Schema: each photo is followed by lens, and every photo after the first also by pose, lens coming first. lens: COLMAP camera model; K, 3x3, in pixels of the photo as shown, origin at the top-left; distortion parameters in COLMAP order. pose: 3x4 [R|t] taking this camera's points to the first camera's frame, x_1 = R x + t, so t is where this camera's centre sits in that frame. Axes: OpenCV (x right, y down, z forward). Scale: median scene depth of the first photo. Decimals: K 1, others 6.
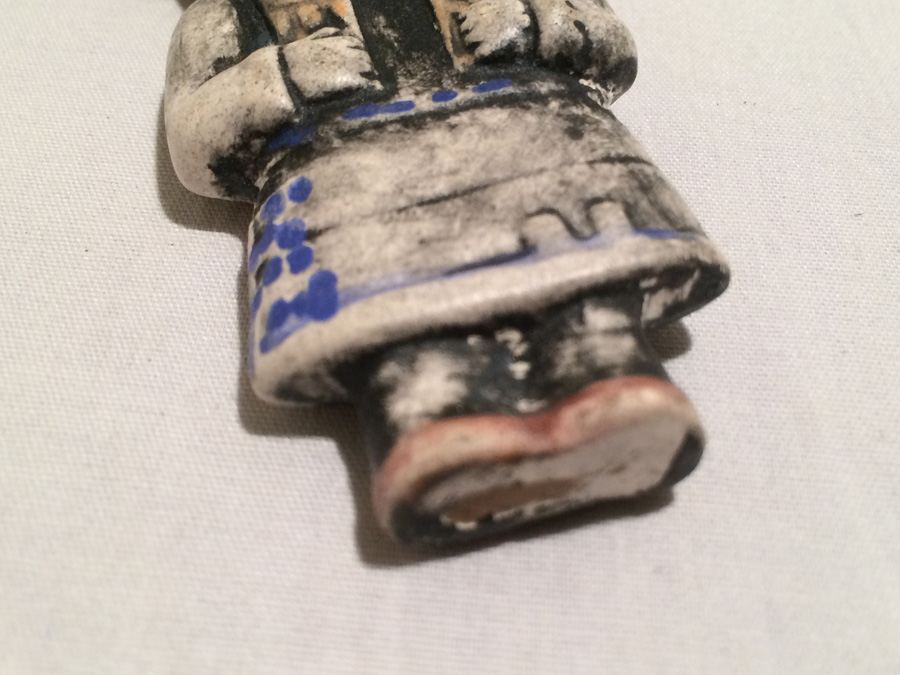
lens RADIAL K [[1165.9, 0, 448.2], [0, 1165.9, 343.0], [0, 0, 1]] dist [0.033158, 0.000000]
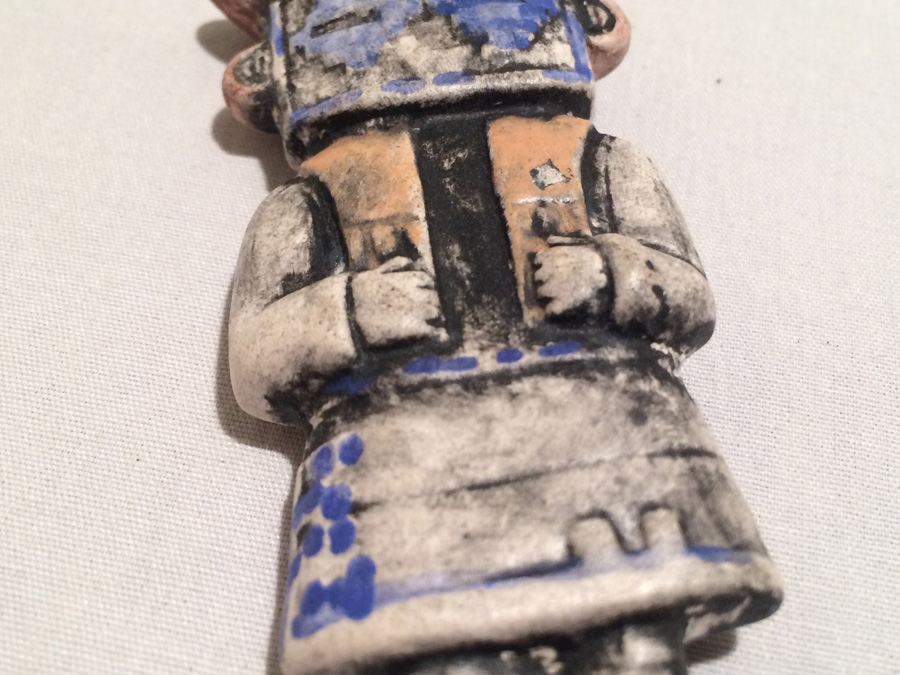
lens RADIAL K [[1165.9, 0, 446.8], [0, 1165.9, 340.9], [0, 0, 1]] dist [0.033158, 0.000000]
pose [[0.992396, 0.105317, -0.063703, 0.005846], [-0.102523, 0.993683, 0.045650, -0.272402], [0.068108, -0.038772, 0.996924, 0.028628]]
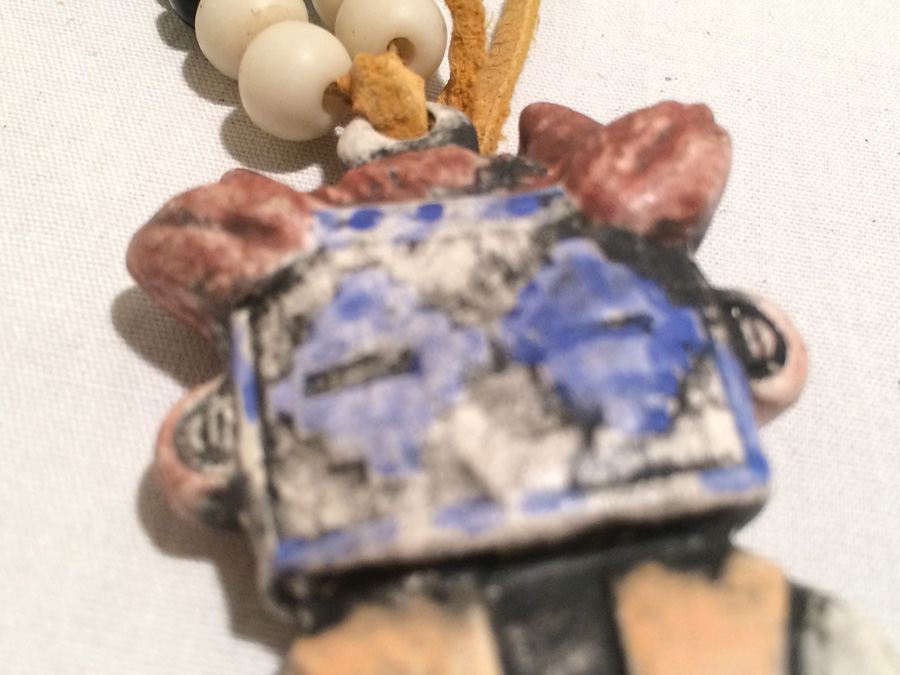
lens RADIAL K [[1165.9, 0, 454.3], [0, 1165.9, 334.3], [0, 0, 1]] dist [0.033158, 0.000000]
pose [[0.994872, 0.101061, 0.004101, -0.165454], [-0.101093, 0.992252, 0.072218, -0.632615], [0.003229, -0.072262, 0.997380, 0.538875]]
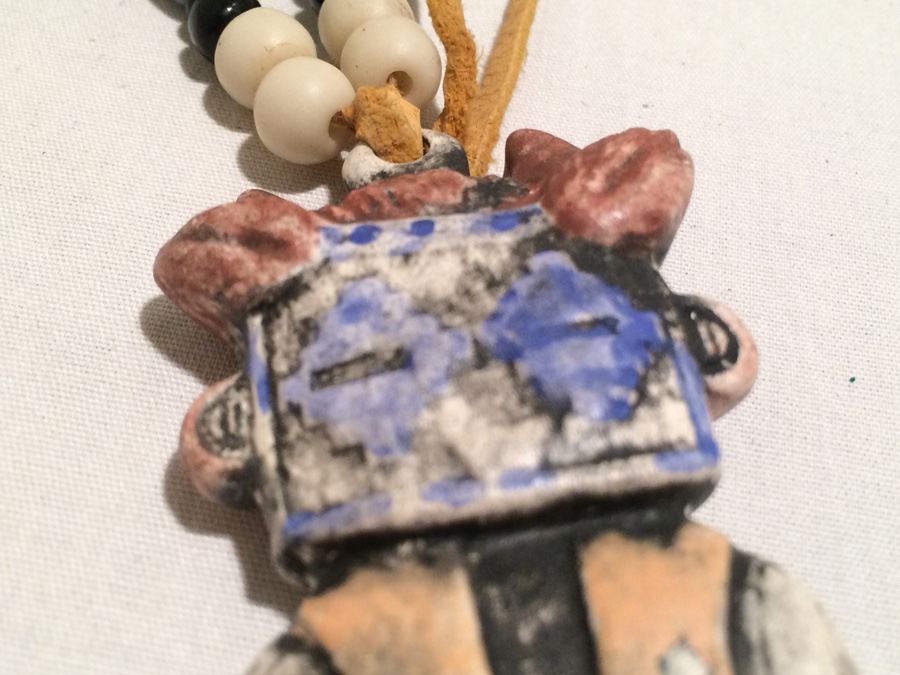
lens RADIAL K [[1165.9, 0, 452.7], [0, 1165.9, 334.3], [0, 0, 1]] dist [0.033158, 0.000000]
pose [[0.995051, 0.098731, -0.011169, -0.144665], [-0.097906, 0.993434, 0.059194, -0.630035], [0.016940, -0.057808, 0.998184, 0.430636]]
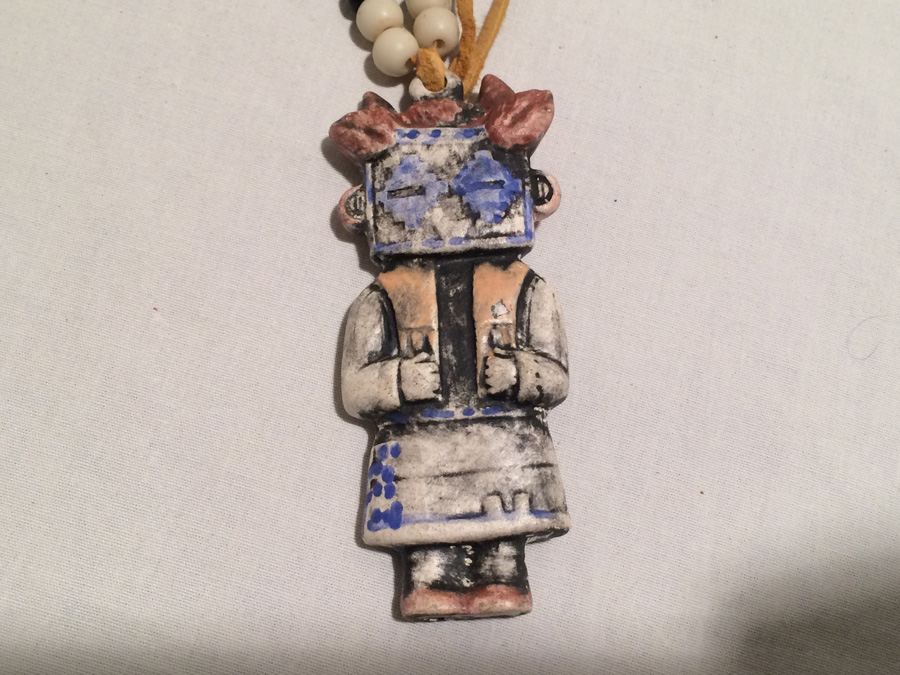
lens RADIAL K [[1165.9, 0, 445.6], [0, 1165.9, 338.9], [0, 0, 1]] dist [0.033158, 0.000000]
pose [[0.977640, 0.207395, -0.034753, 0.002088], [-0.177525, 0.902562, 0.392259, -1.221466], [0.112719, -0.377319, 0.919198, -0.985281]]
